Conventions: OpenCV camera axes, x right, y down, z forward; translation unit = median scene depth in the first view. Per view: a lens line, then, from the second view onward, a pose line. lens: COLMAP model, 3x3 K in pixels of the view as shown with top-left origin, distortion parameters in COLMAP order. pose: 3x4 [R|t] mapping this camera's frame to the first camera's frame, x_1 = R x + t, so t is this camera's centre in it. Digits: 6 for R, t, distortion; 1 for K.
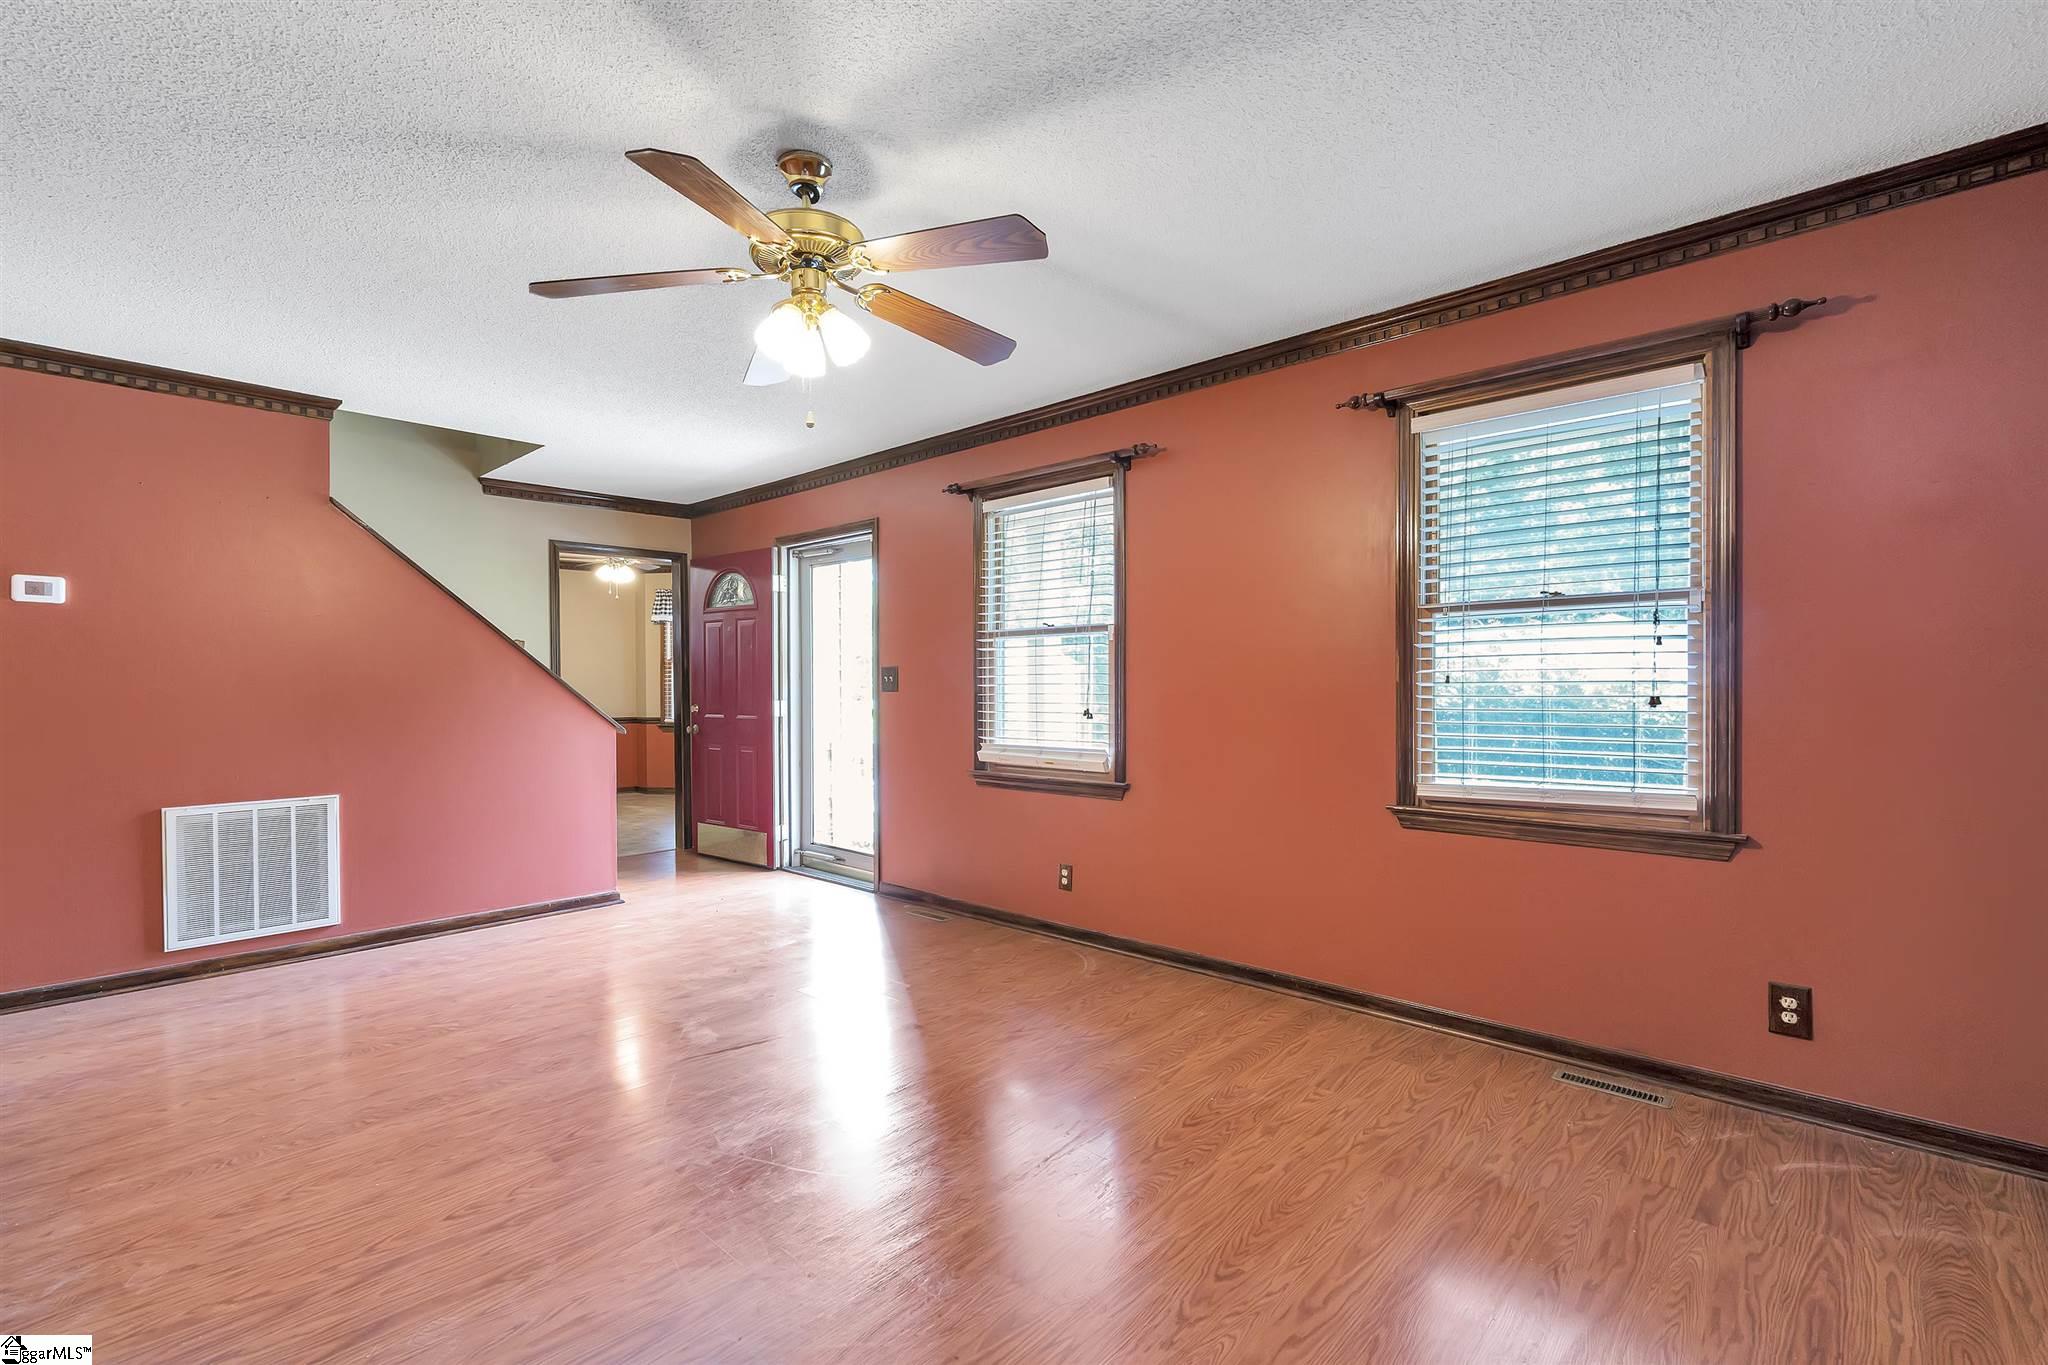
lens RADIAL K [[914.5, 0, 1013.9], [0, 914.5, 690.9], [0, 0, 1]] dist [-0.003803, 0.000058]
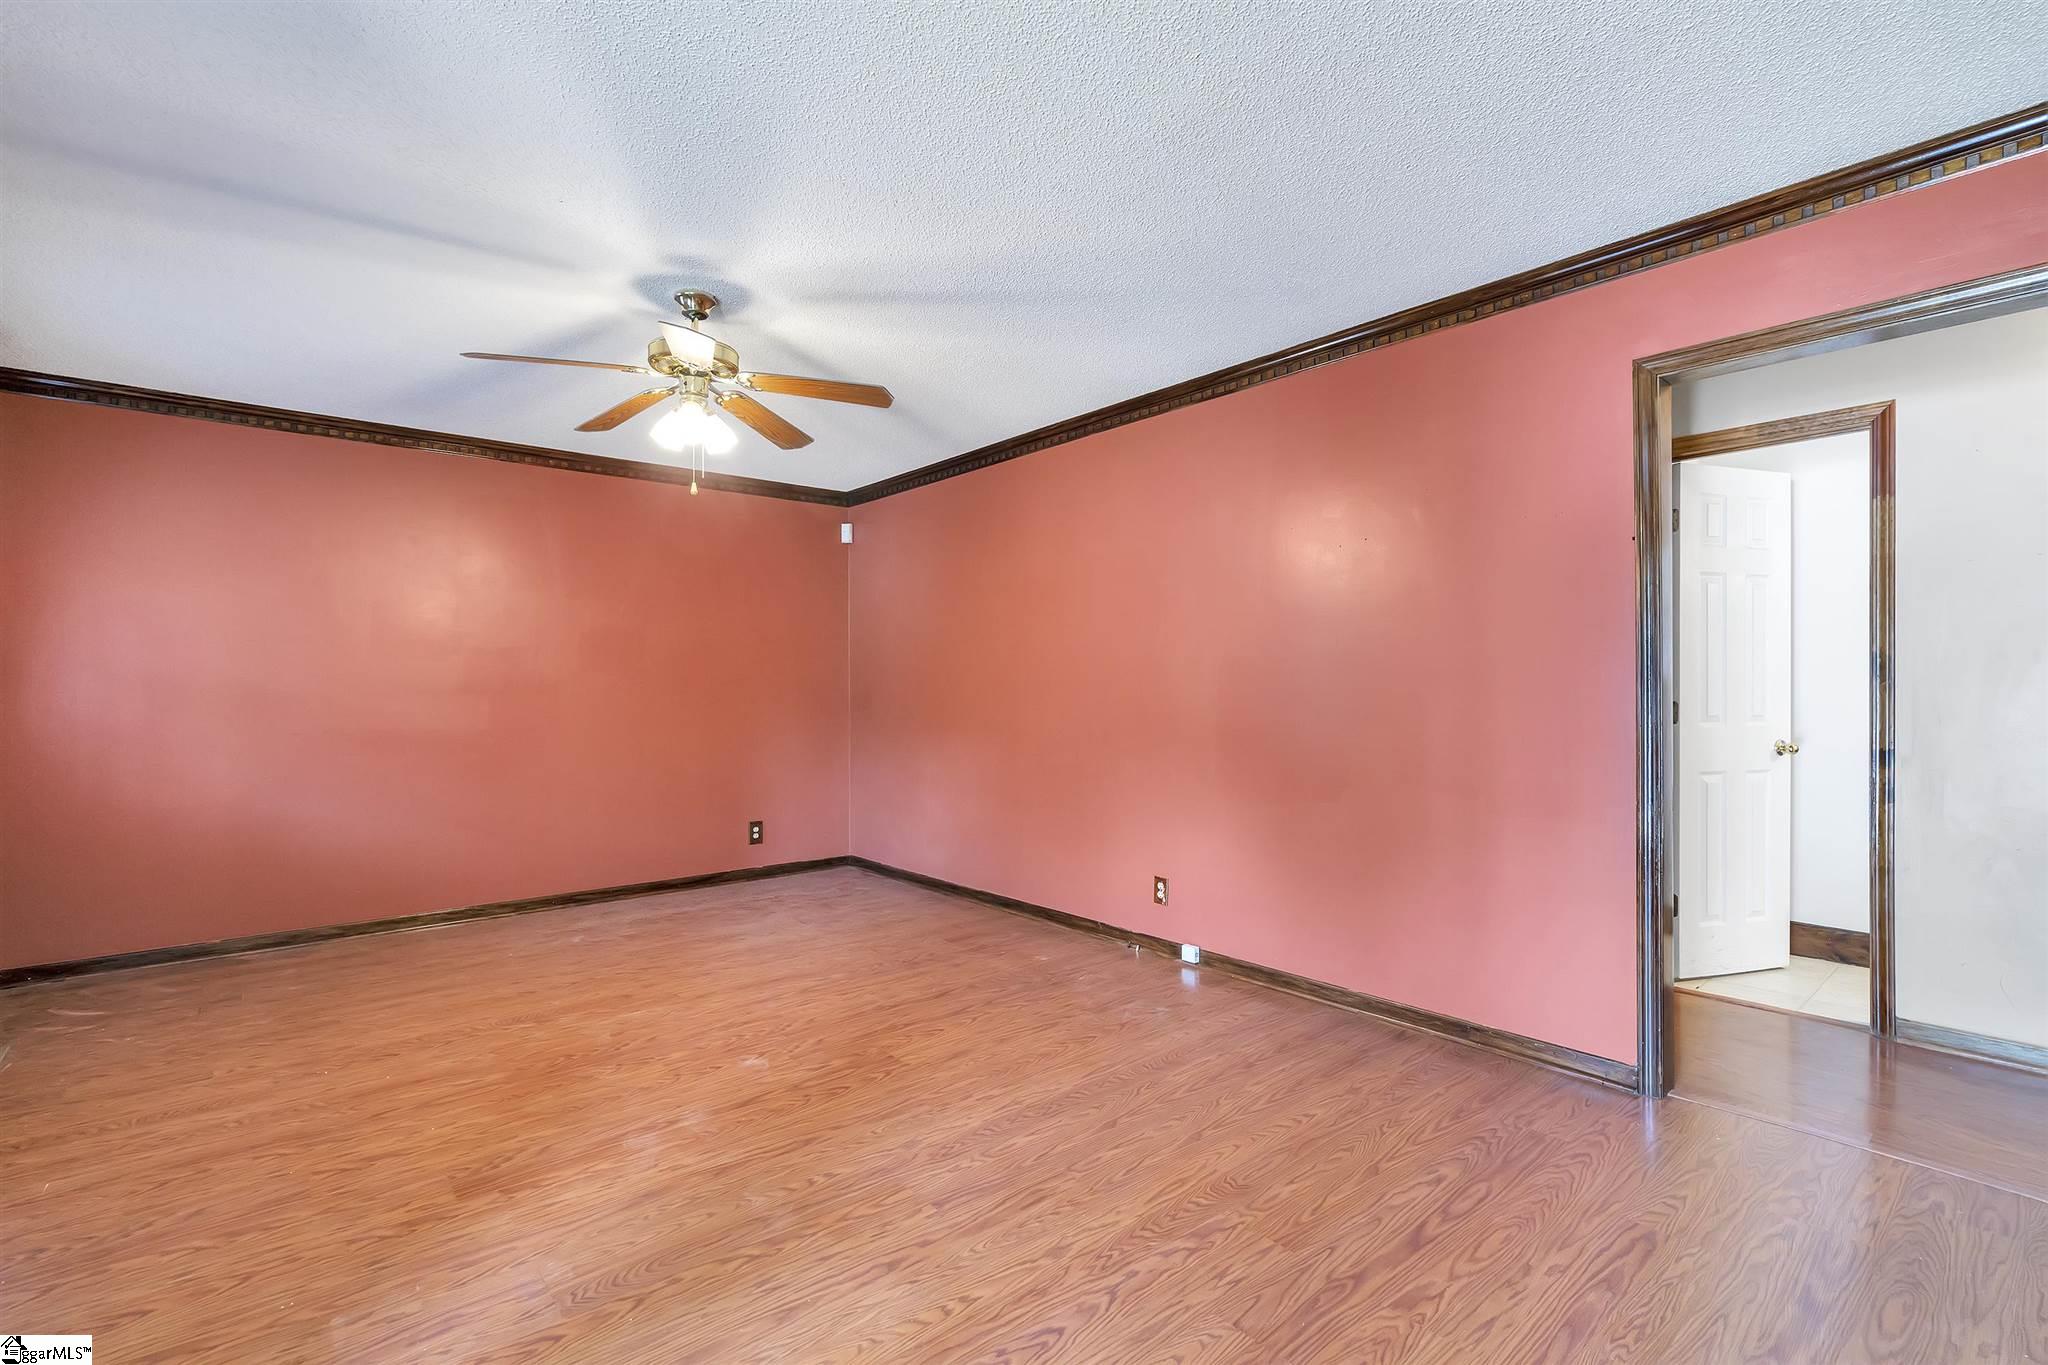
lens RADIAL K [[924.1, 0, 1024.0], [0, 924.1, 682.5], [0, 0, 1]] dist [-0.001802, -0.000180]
pose [[-0.993454, 0.010772, 0.113728, -0.646997], [0.011211, 0.999932, 0.003218, -0.011368], [-0.113685, 0.004472, -0.993507, 1.745164]]
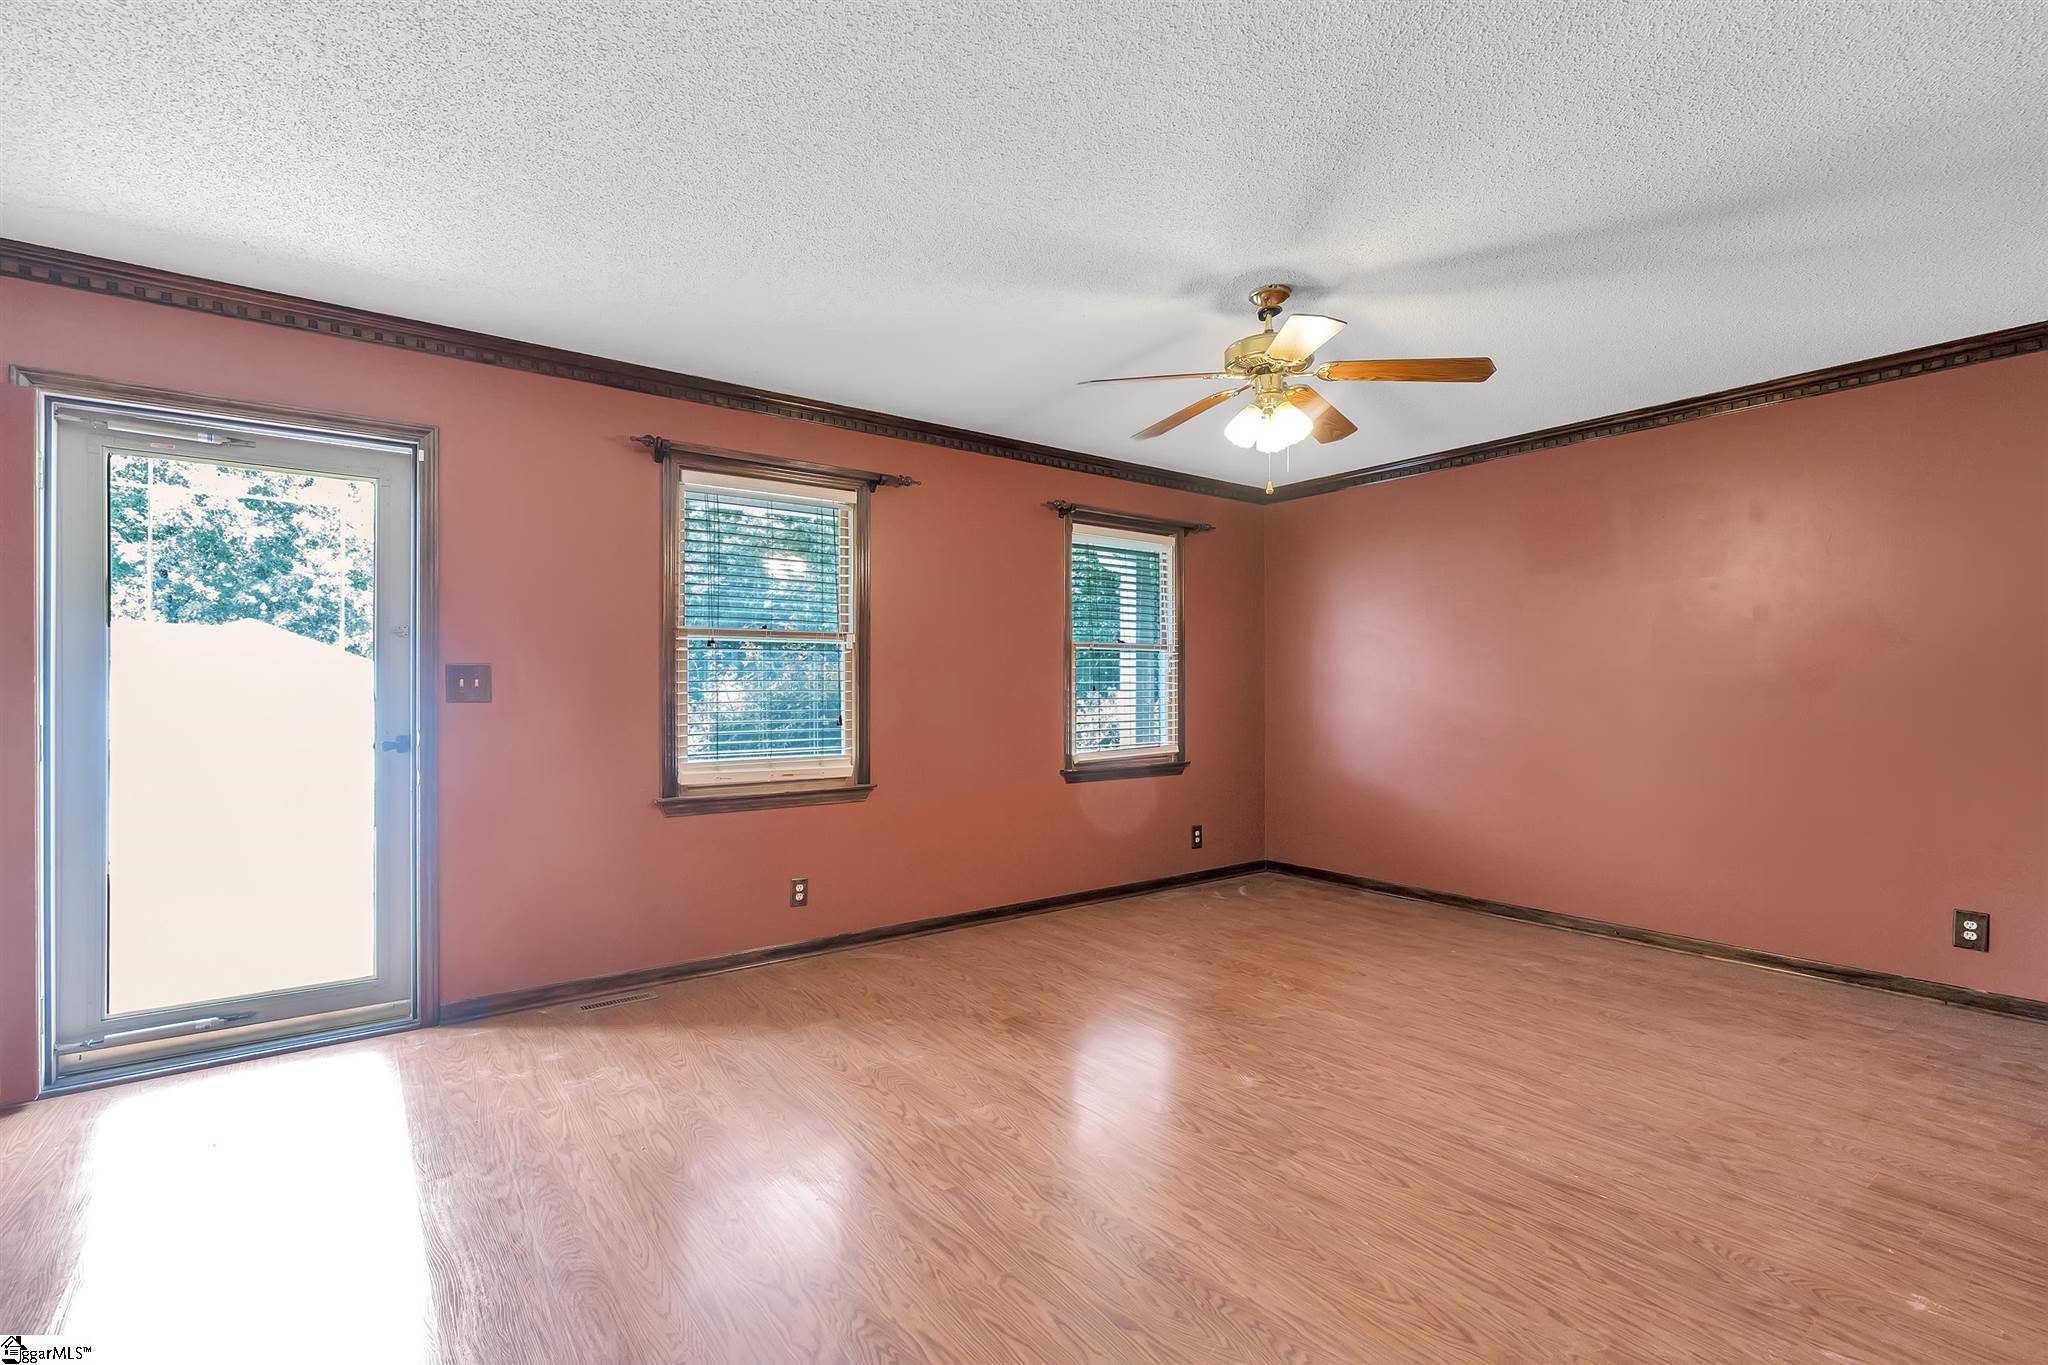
lens RADIAL K [[914.5, 0, 1013.9], [0, 914.5, 690.9], [0, 0, 1]] dist [-0.003803, 0.000058]
pose [[0.181272, 0.003721, 0.983426, -1.207932], [0.008122, 0.999953, -0.005281, -0.001781], [-0.983400, 0.008945, 0.181233, 0.859769]]
